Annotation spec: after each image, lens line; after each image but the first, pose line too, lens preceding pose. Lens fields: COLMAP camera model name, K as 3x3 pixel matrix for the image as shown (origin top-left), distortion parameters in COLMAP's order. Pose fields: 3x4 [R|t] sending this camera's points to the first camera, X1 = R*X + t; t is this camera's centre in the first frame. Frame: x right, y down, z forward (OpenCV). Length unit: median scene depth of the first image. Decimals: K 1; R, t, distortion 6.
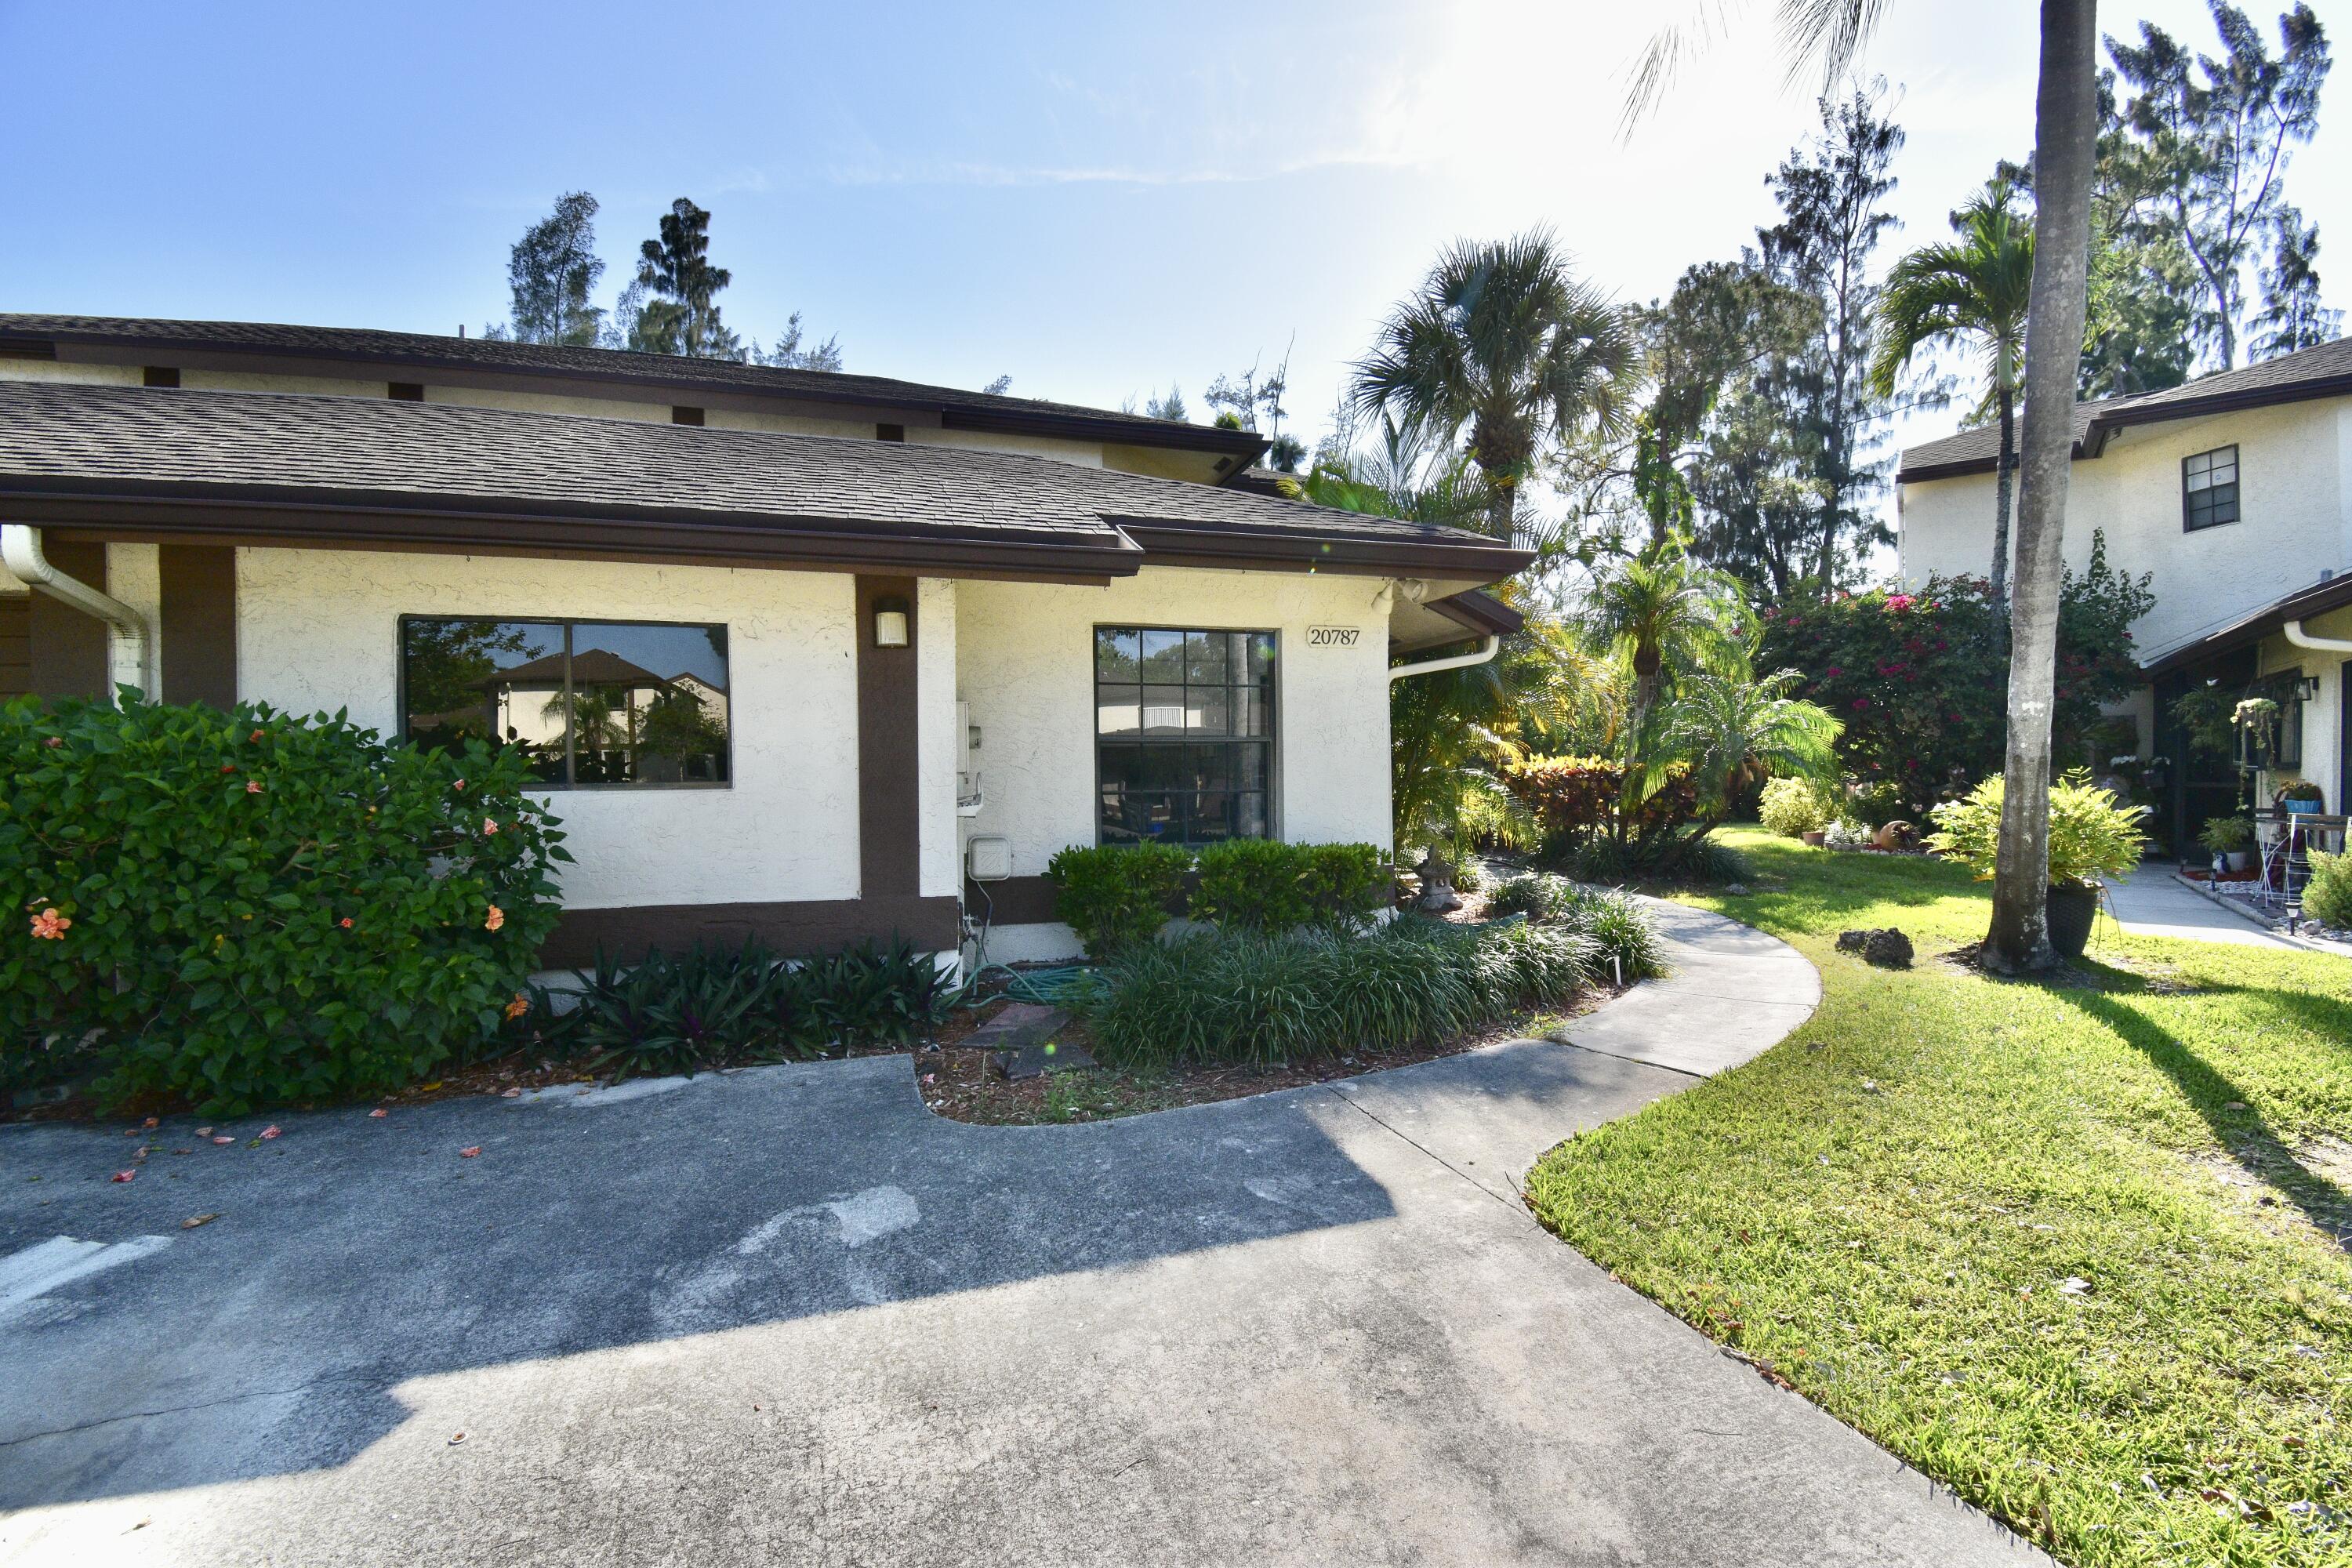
lens RADIAL K [[1038.0, 0, 1188.5], [0, 1038.0, 788.4], [0, 0, 1]] dist [0.014903, -0.023581]
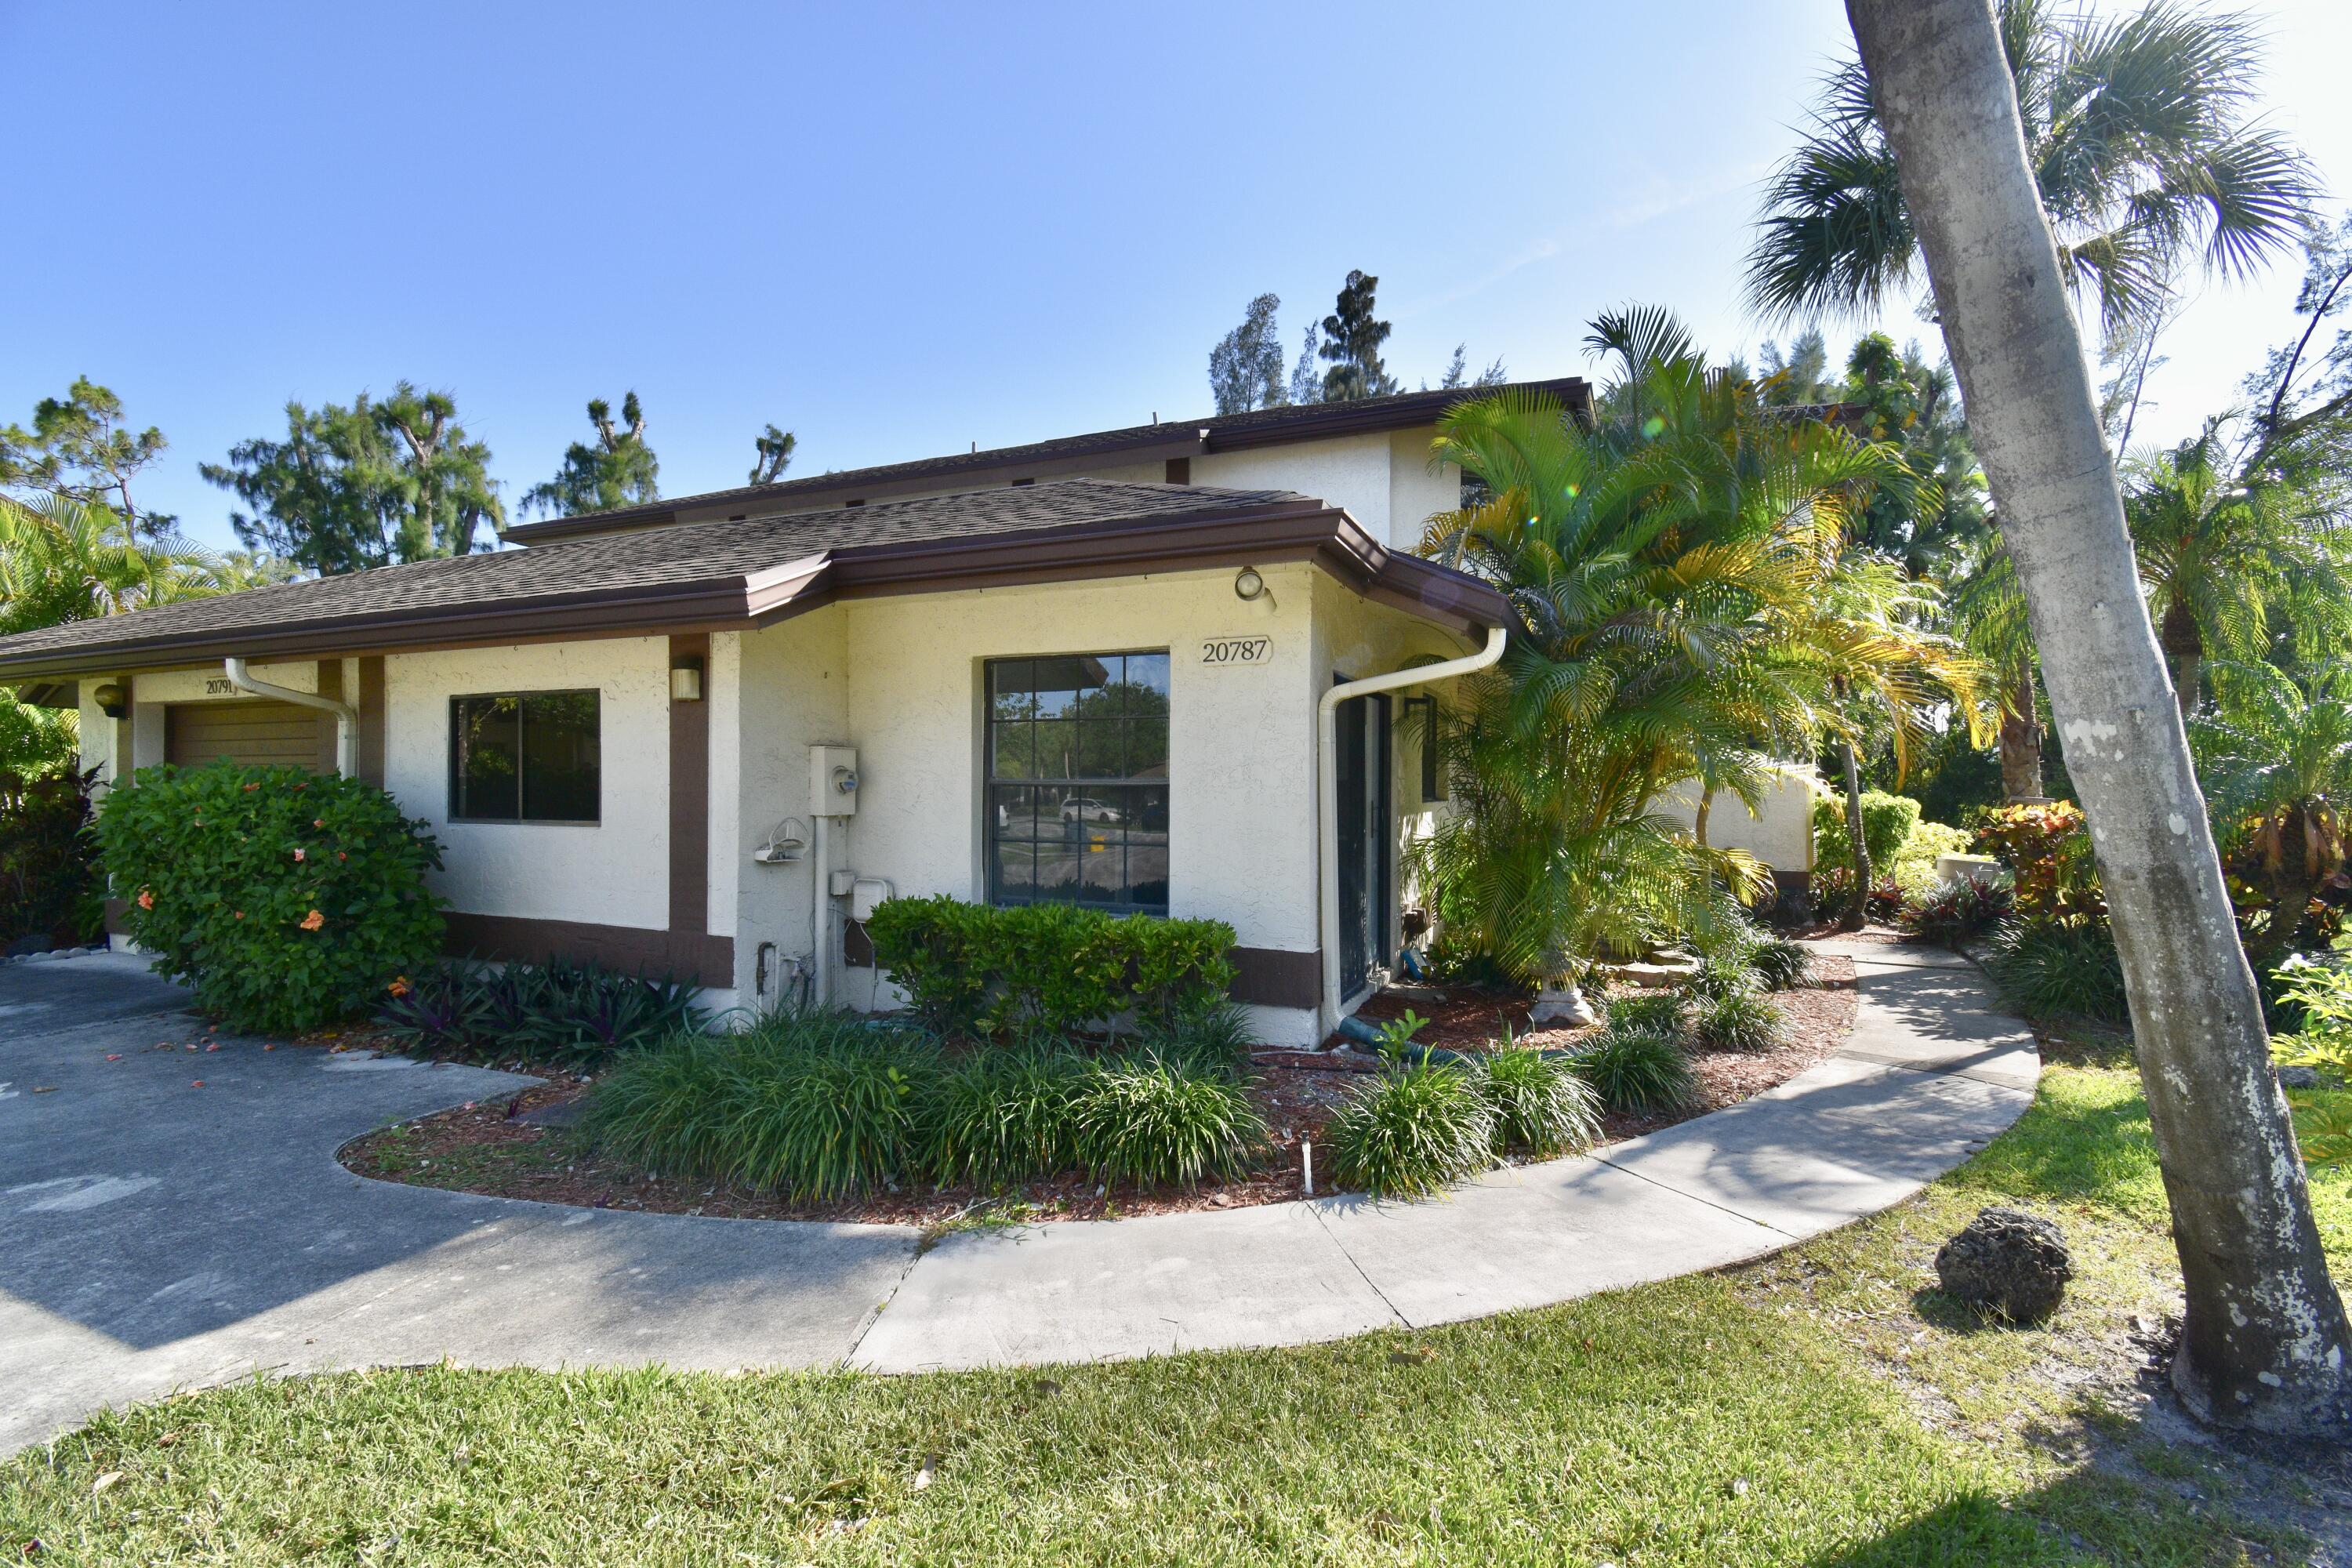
lens RADIAL K [[1038.8, 0, 1190.0], [0, 1038.8, 769.5], [0, 0, 1]] dist [0.013176, -0.023098]
pose [[0.765148, -0.000081, -0.643854, 0.590163], [-0.021069, 0.999461, -0.025164, -0.035268], [0.643510, 0.032820, 0.764734, 0.368063]]
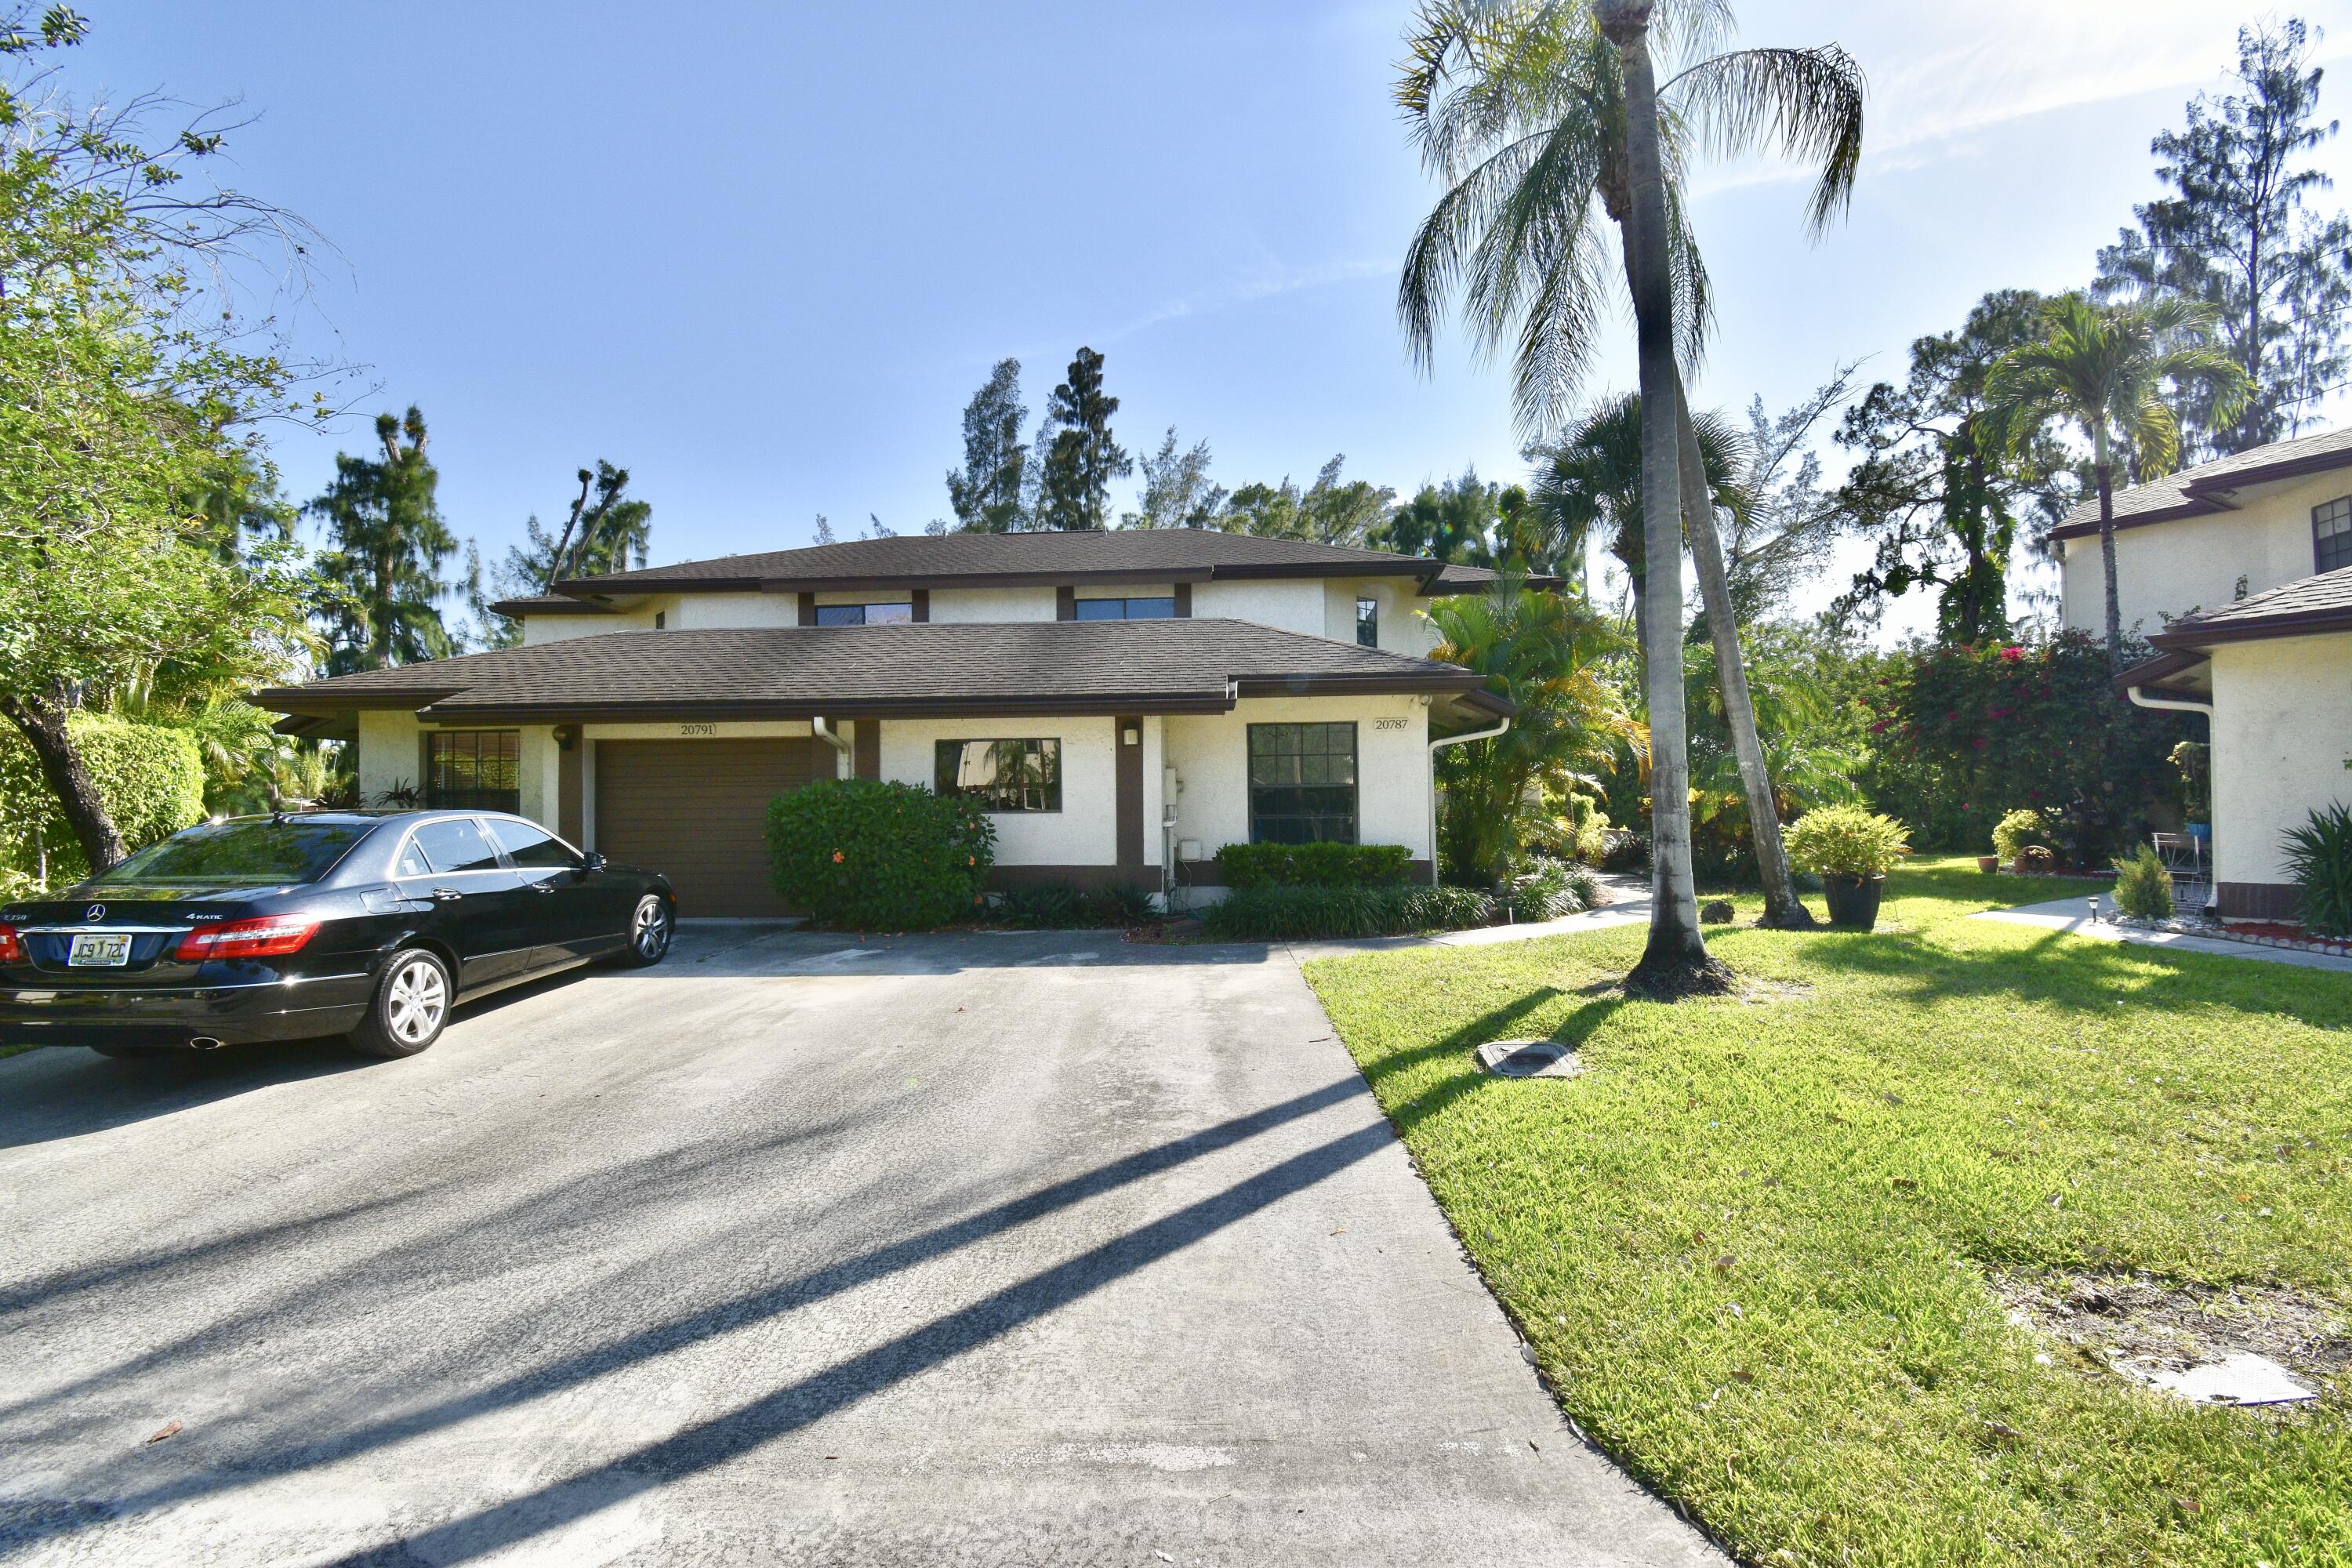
lens RADIAL K [[1038.0, 0, 1188.5], [0, 1038.0, 788.4], [0, 0, 1]] dist [0.014903, -0.023581]
pose [[0.935906, -0.009778, -0.352114, 0.412856], [-0.001955, 0.999455, -0.032950, 0.014378], [0.352245, 0.031526, 0.935377, -0.678266]]
